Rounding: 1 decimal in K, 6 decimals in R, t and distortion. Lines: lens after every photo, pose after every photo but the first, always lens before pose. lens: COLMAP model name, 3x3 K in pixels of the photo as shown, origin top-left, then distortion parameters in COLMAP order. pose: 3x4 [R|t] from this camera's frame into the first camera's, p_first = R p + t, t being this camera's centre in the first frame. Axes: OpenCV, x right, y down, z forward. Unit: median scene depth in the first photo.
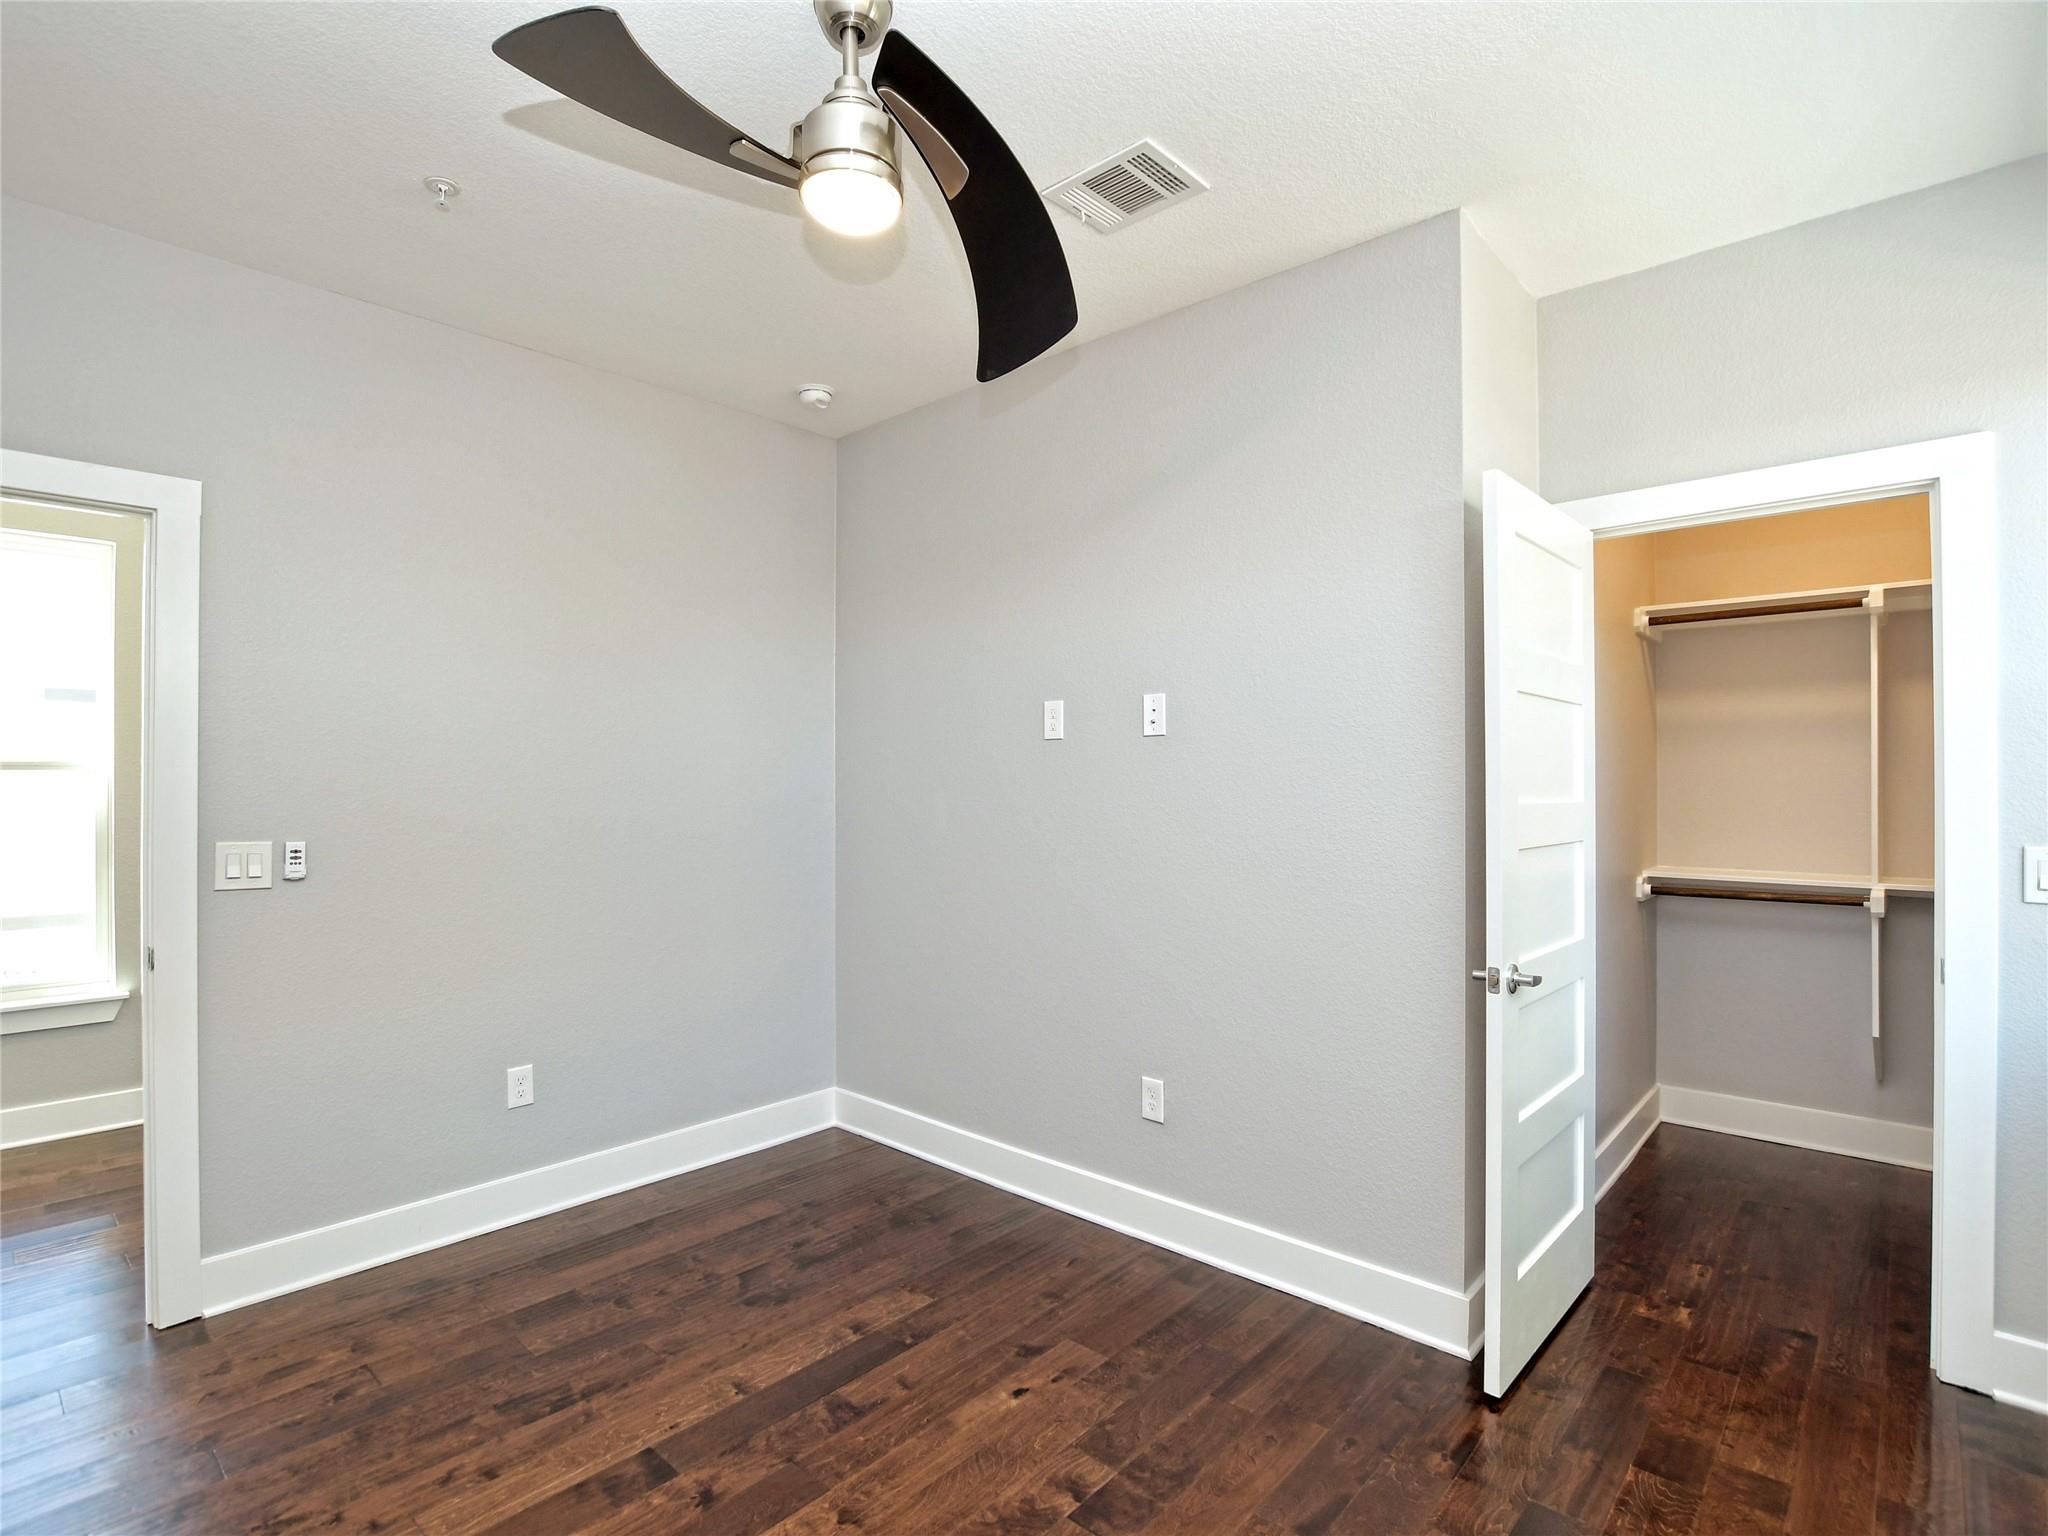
lens RADIAL K [[1017.1, 0, 1023.6], [0, 1017.1, 774.5], [0, 0, 1]] dist [-0.031451, 0.004487]
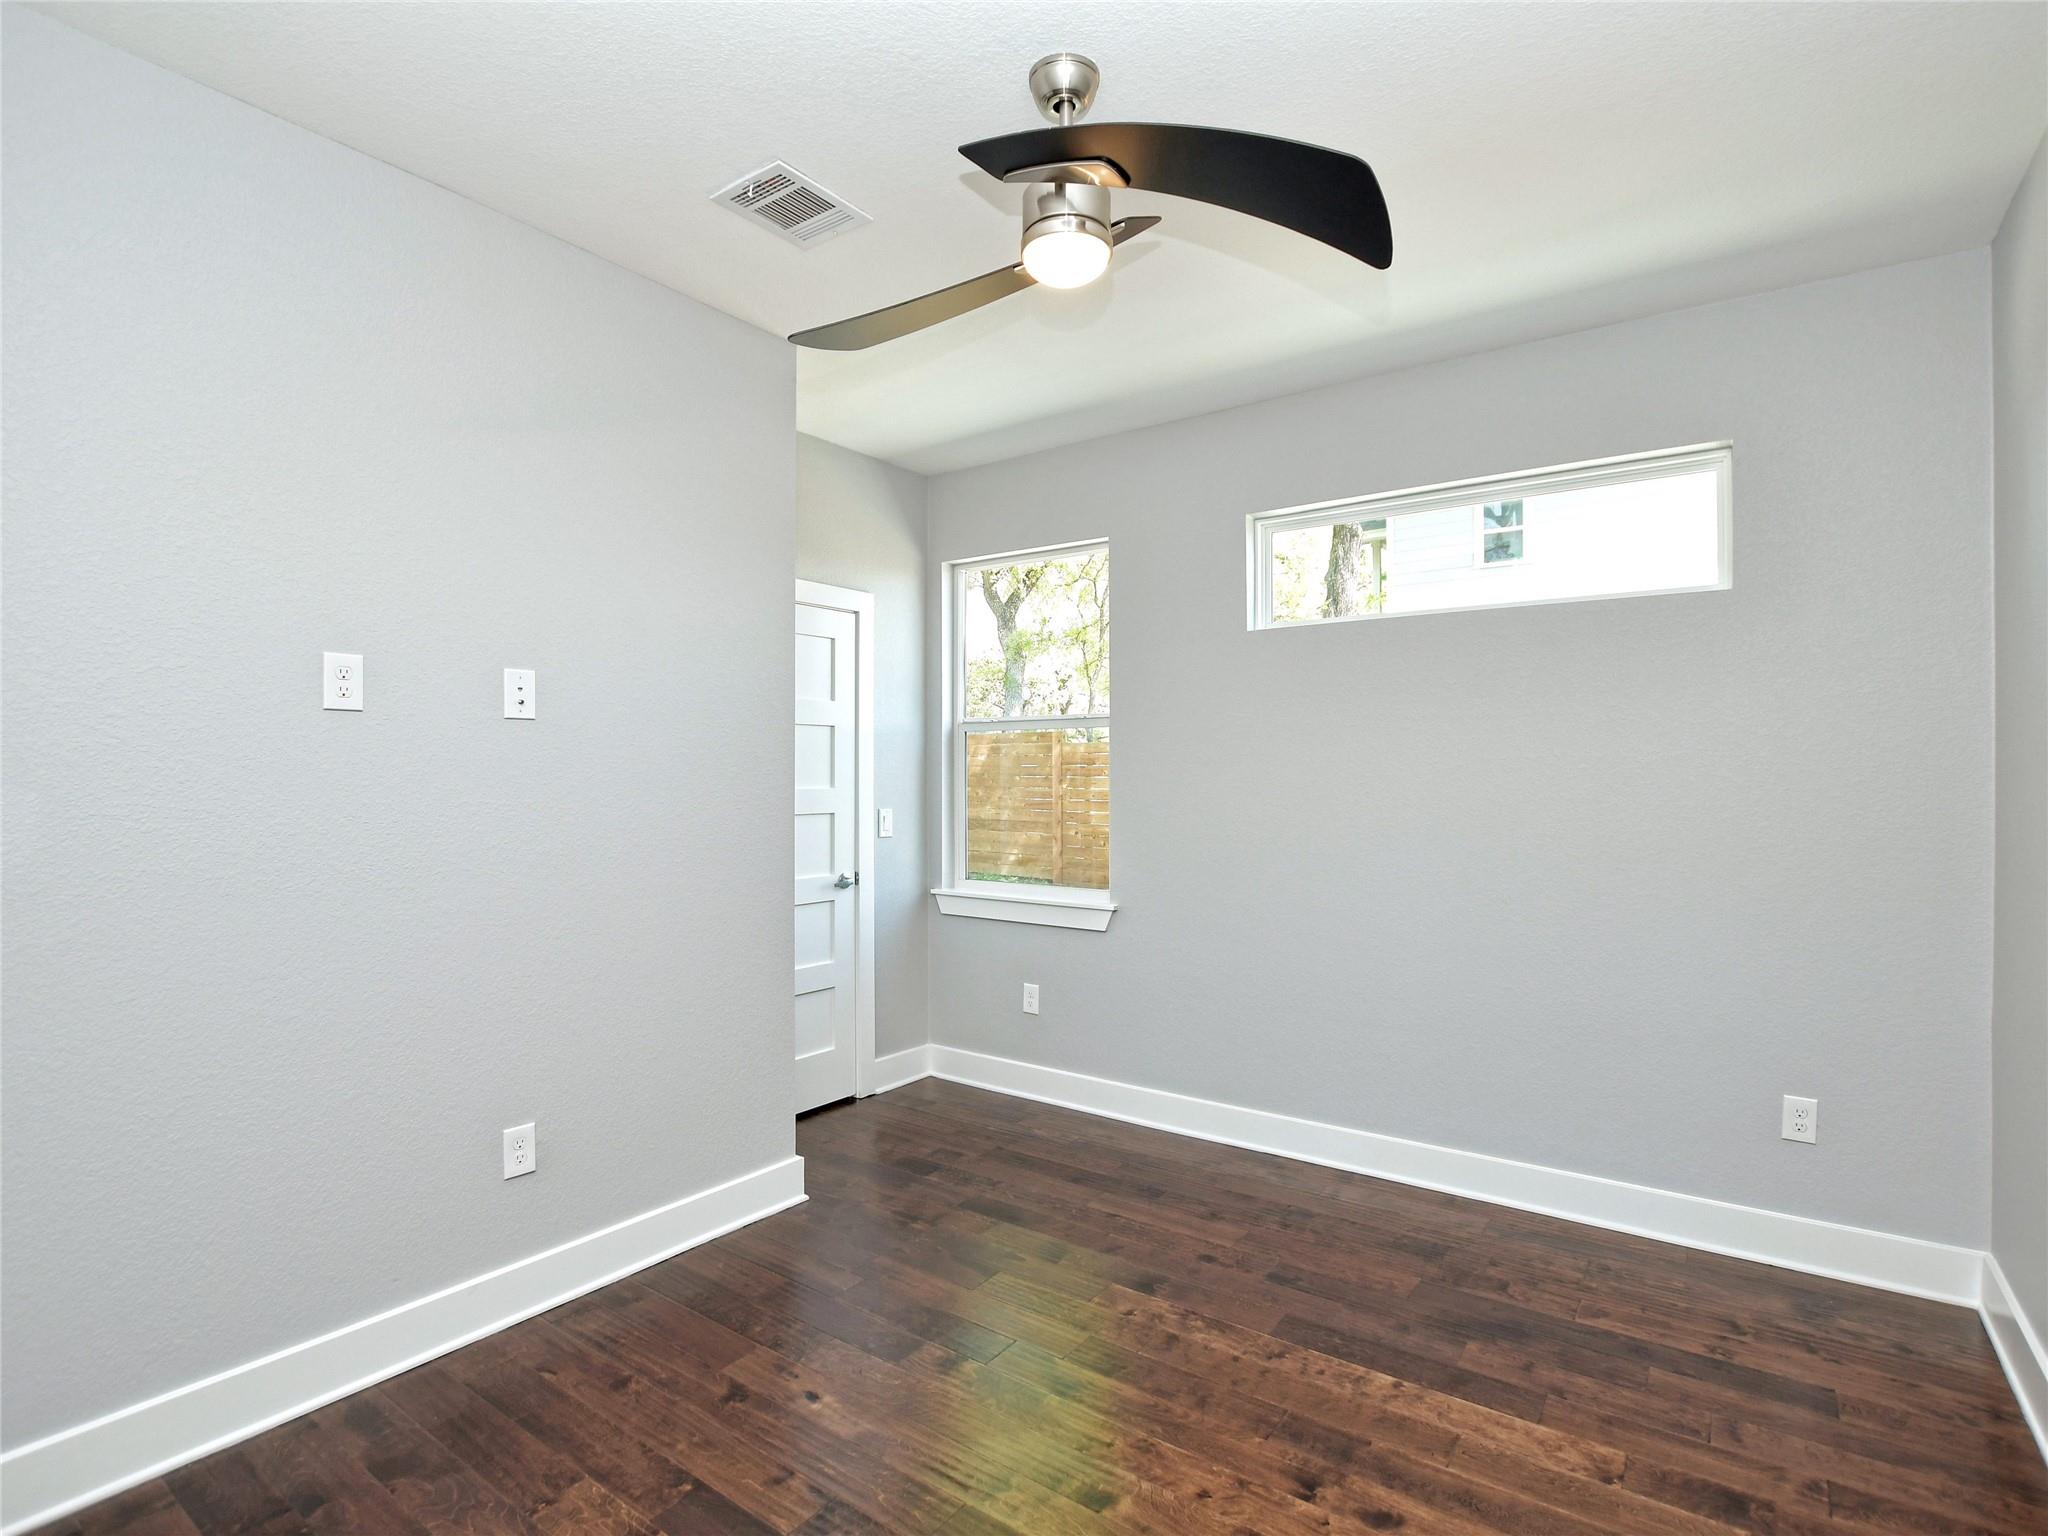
lens RADIAL K [[1017.1, 0, 1024.4], [0, 1017.1, 772.0], [0, 0, 1]] dist [-0.031451, 0.004487]
pose [[-0.113126, 0.007996, 0.993548, -0.910867], [-0.008696, 0.999921, -0.009038, 0.012387], [-0.993543, -0.009662, -0.113048, 0.826564]]
